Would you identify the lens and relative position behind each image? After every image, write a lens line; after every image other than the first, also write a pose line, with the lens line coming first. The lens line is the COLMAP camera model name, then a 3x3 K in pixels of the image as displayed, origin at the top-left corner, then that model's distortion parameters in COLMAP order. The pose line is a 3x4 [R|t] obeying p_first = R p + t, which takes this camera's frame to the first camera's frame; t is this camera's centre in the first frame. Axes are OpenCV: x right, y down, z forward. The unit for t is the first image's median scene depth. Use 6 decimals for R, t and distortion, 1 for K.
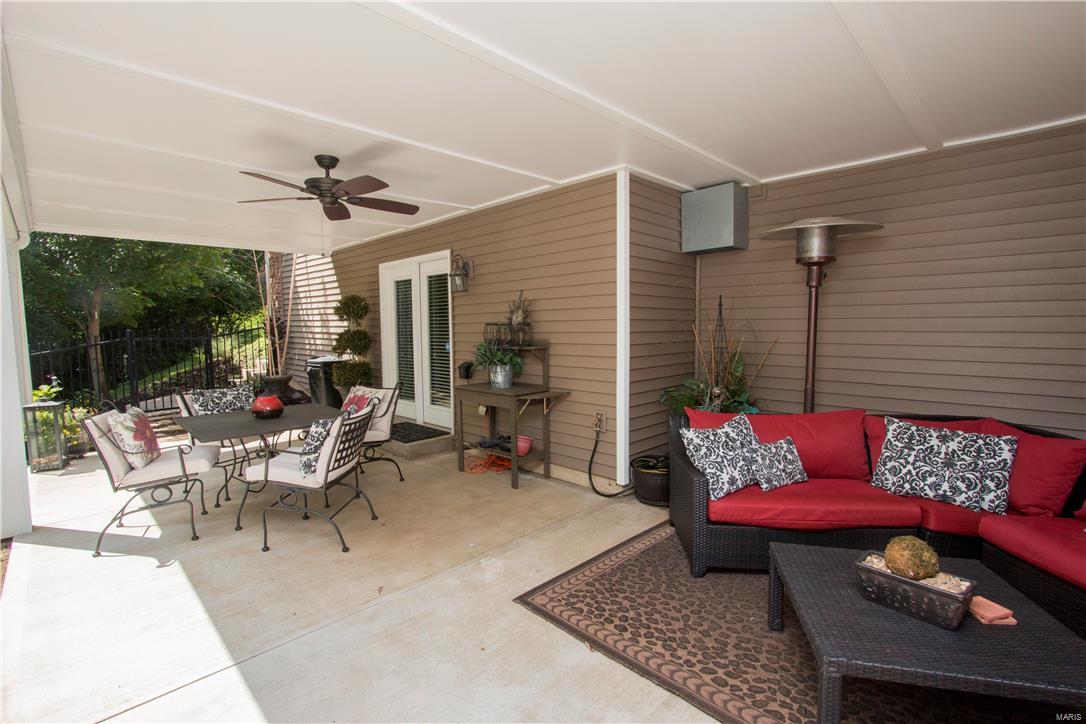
lens RADIAL K [[502.9, 0, 543.0], [0, 502.9, 371.3], [0, 0, 1]] dist [-0.031686, 0.007203]
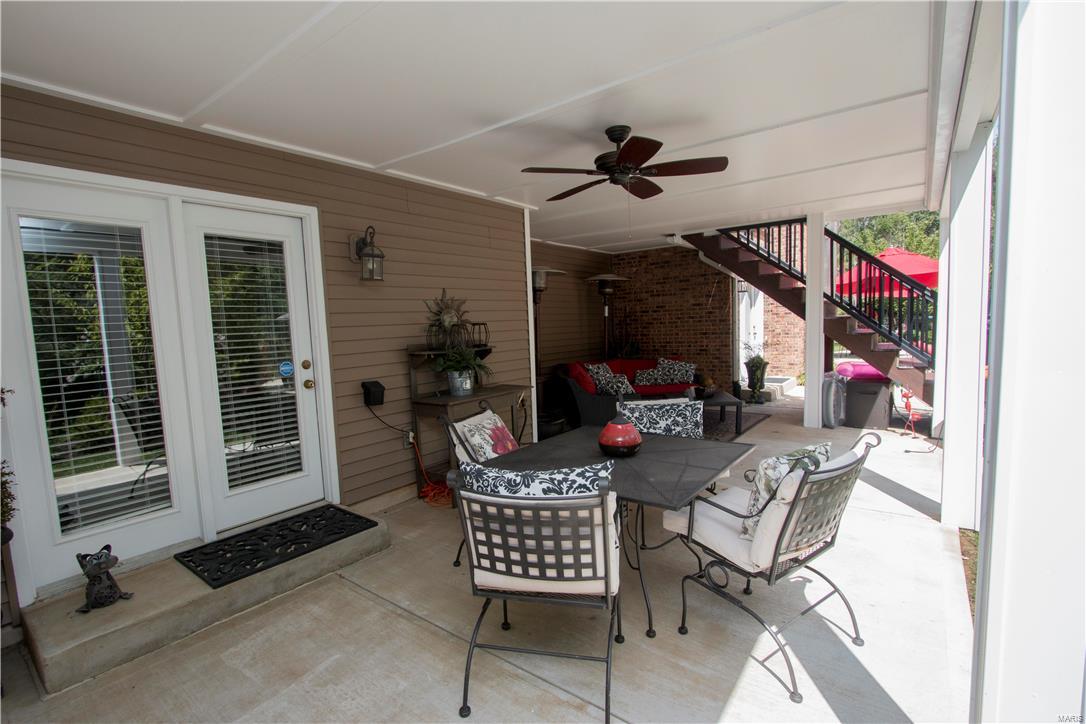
lens RADIAL K [[502.9, 0, 543.0], [0, 502.9, 371.3], [0, 0, 1]] dist [-0.031686, 0.007203]
pose [[-0.137013, -0.070756, 0.988039, -0.971801], [0.132621, 0.987155, 0.089083, -0.069210], [-0.981651, 0.143240, -0.125870, 0.950496]]
